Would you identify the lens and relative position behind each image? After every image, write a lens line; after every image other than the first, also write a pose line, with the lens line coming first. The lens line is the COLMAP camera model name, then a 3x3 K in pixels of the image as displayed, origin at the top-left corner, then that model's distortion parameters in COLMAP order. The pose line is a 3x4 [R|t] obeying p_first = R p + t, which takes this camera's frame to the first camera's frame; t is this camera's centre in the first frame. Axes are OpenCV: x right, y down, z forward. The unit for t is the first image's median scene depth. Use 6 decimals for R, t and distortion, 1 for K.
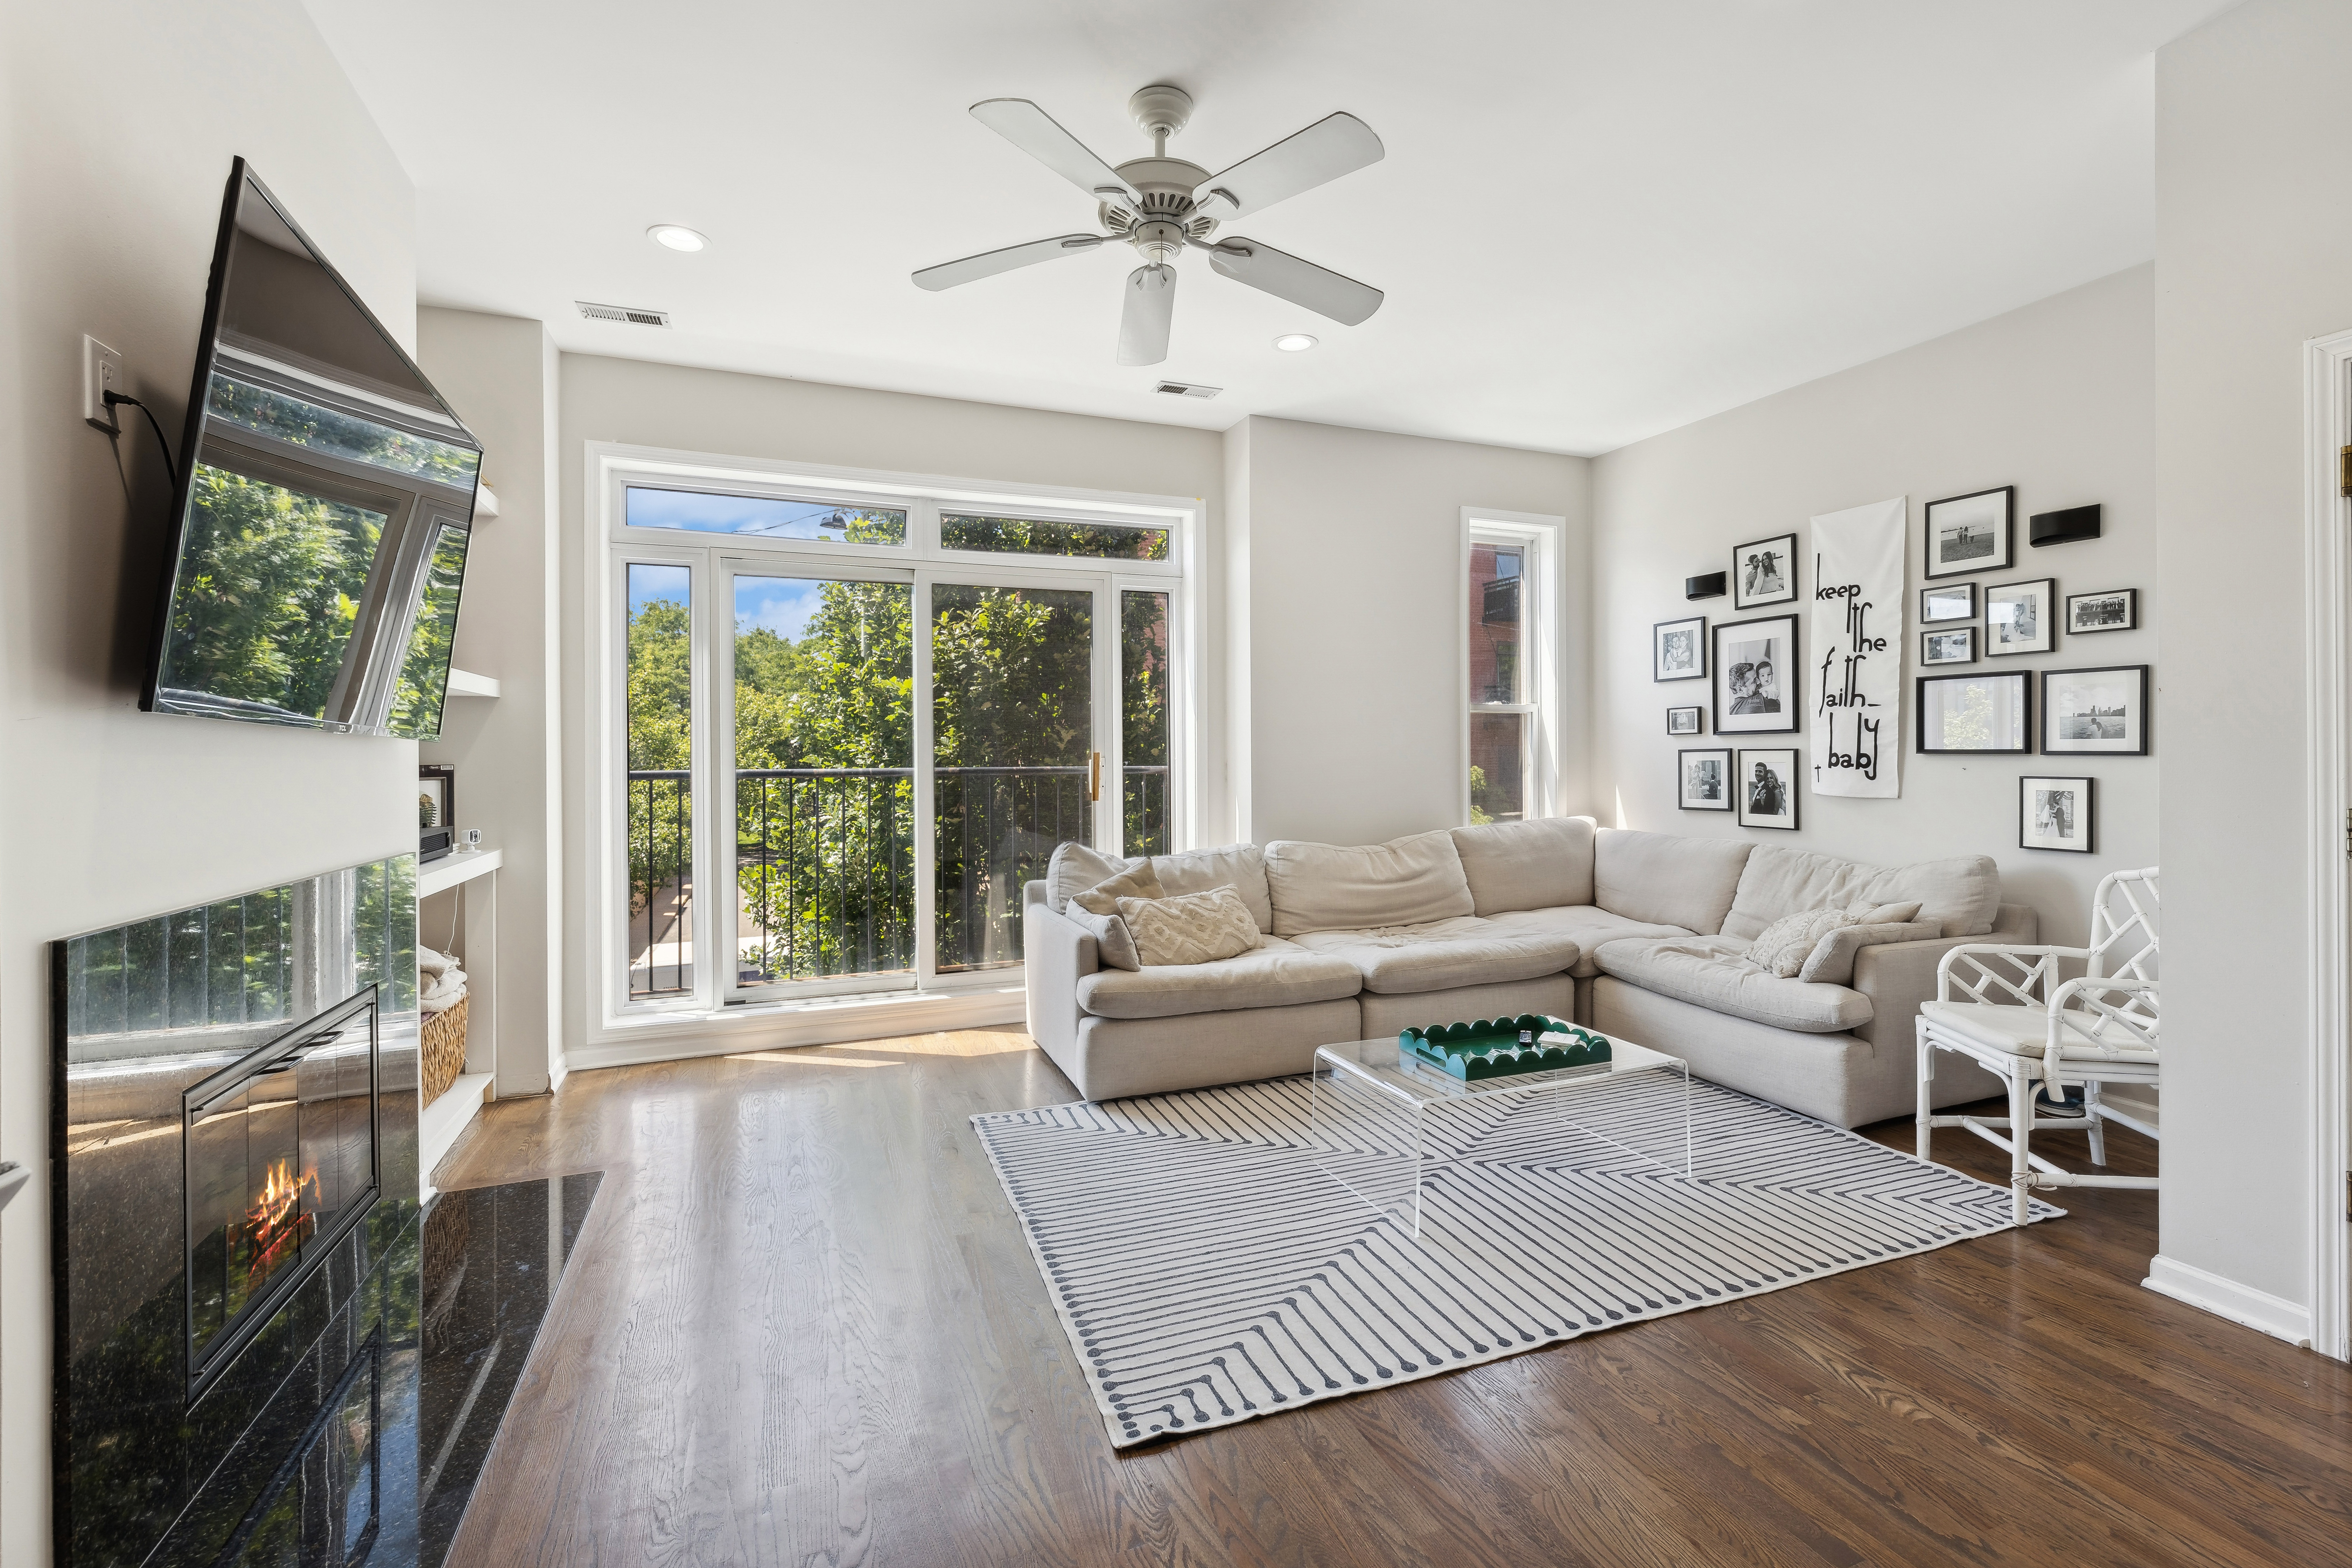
lens RADIAL K [[1028.7, 0, 1190.9], [0, 1028.7, 758.3], [0, 0, 1]] dist [-0.000802, 0.000005]
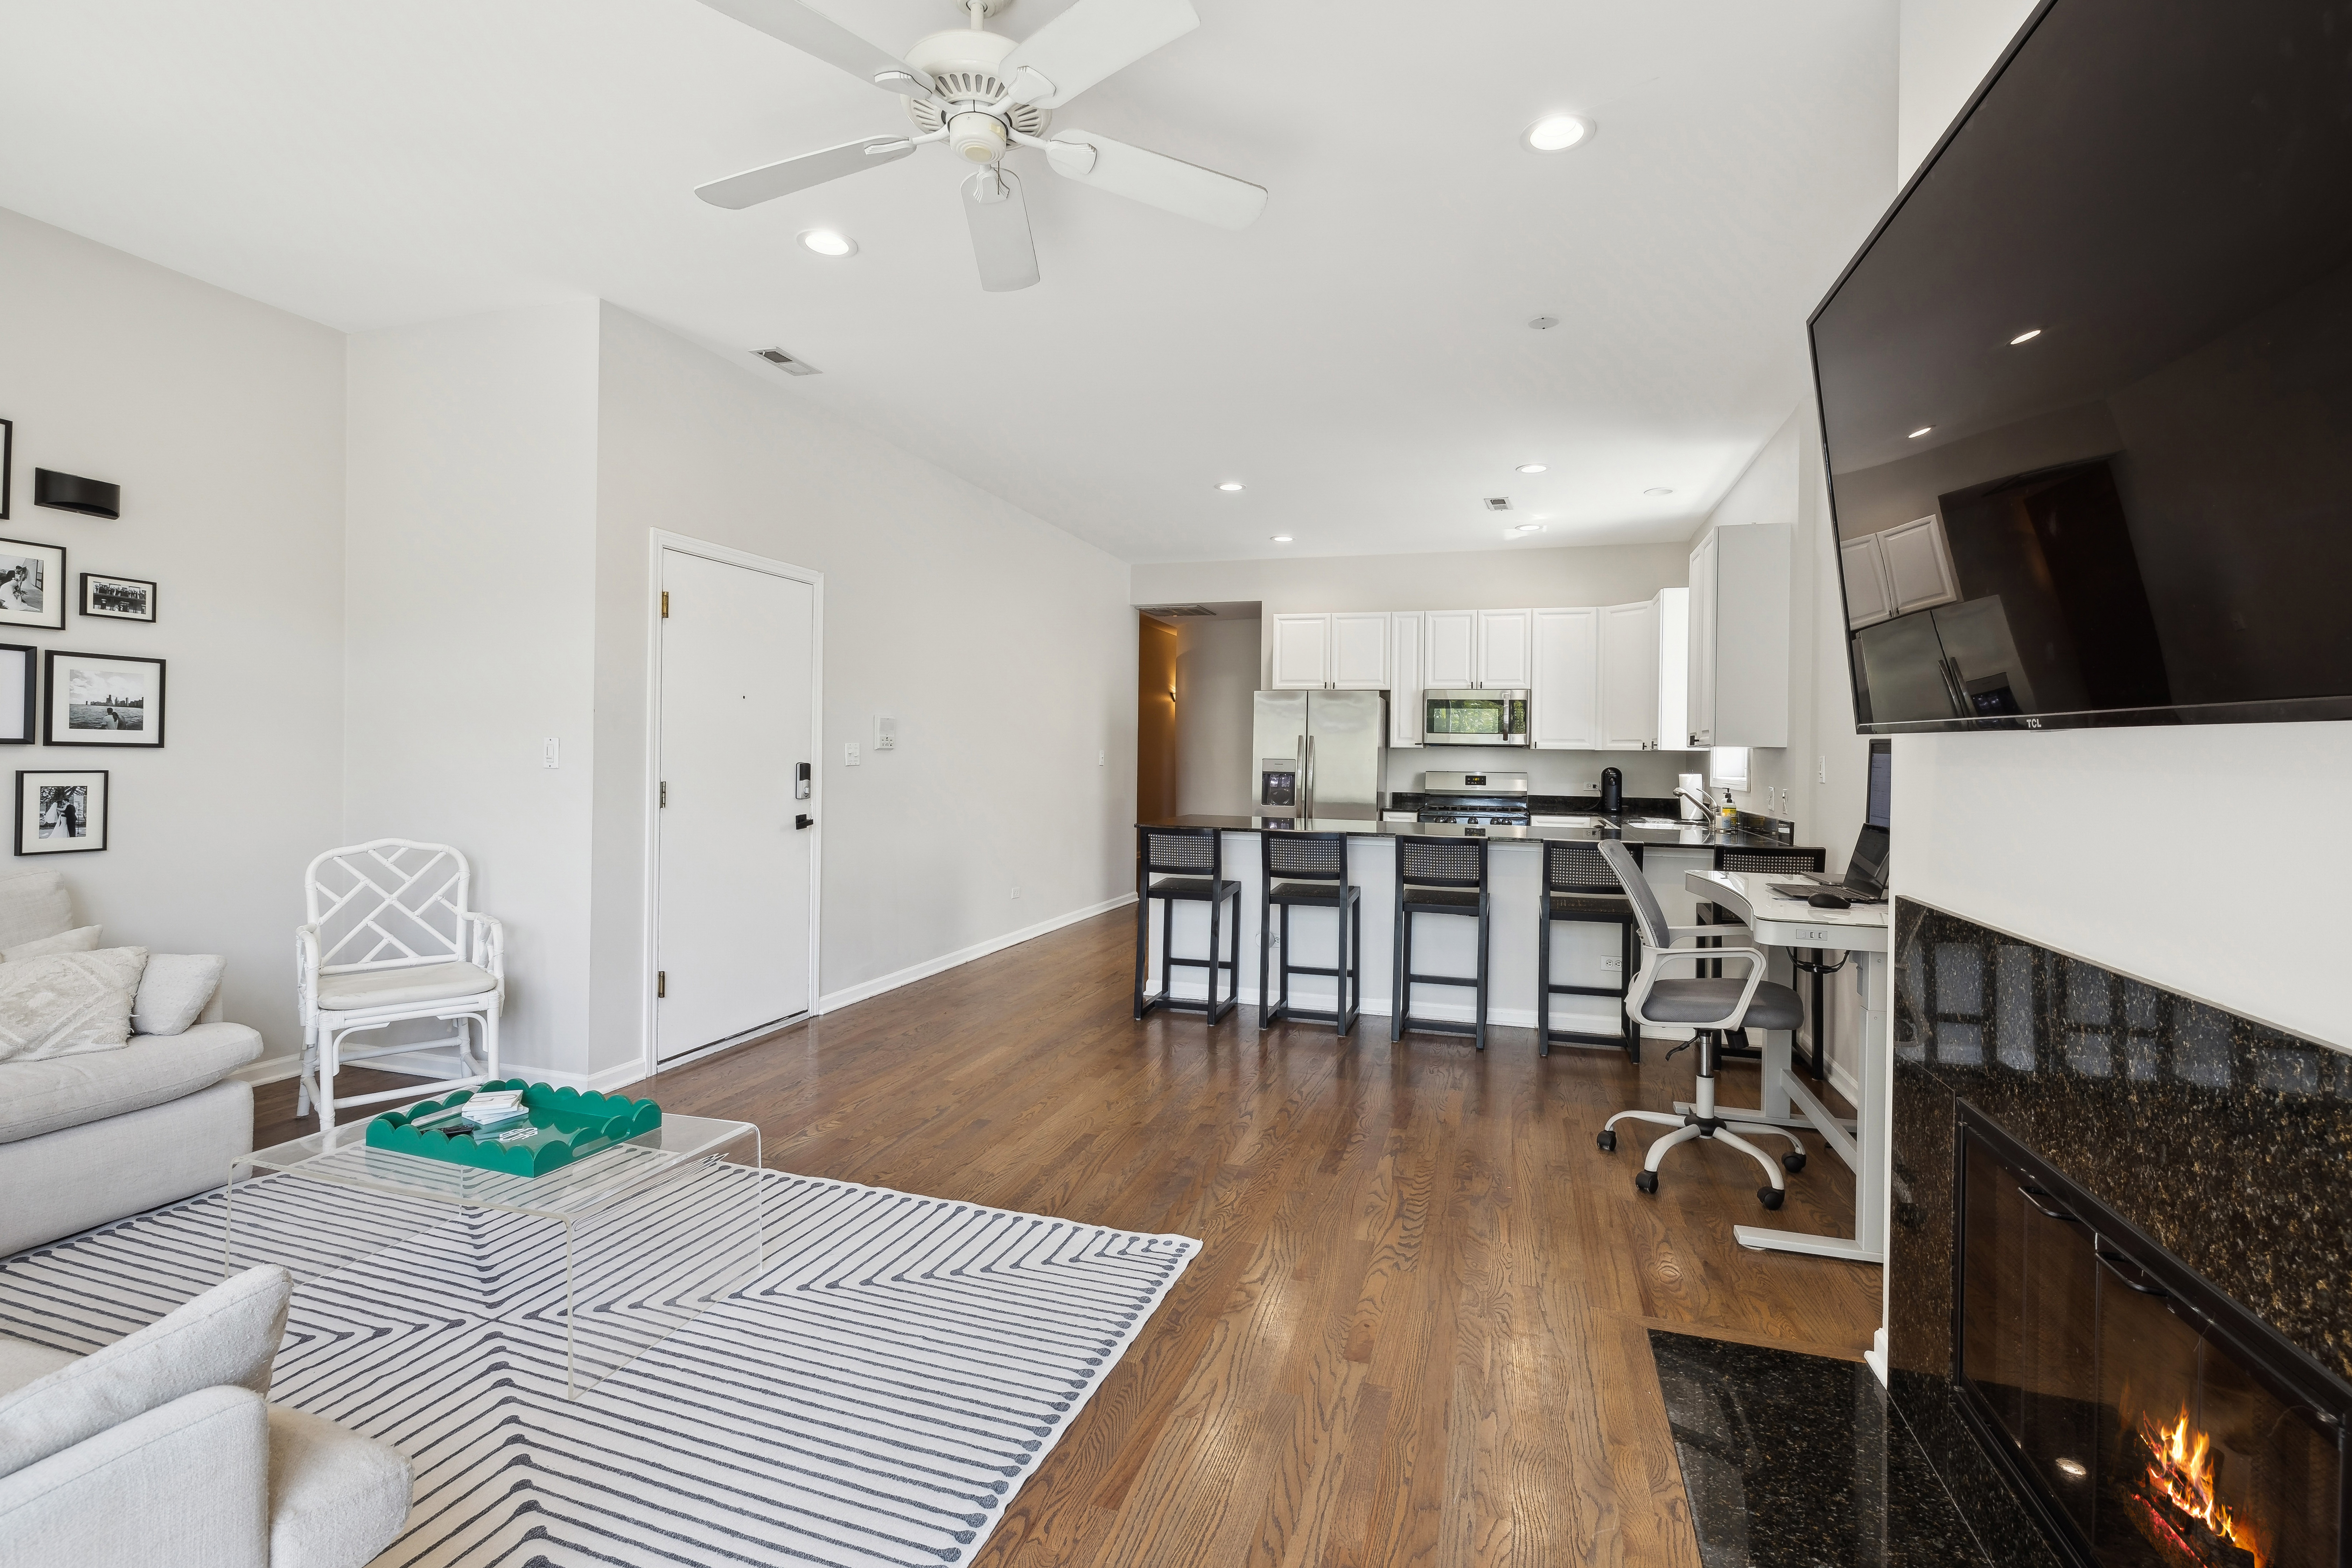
lens RADIAL K [[1028.7, 0, 1181.9], [0, 1028.7, 774.1], [0, 0, 1]] dist [-0.000802, 0.000005]
pose [[-0.766891, -0.019851, 0.641470, -0.503460], [-0.011730, 0.999788, 0.016917, -0.005707], [-0.641670, 0.005449, -0.766961, 1.110044]]
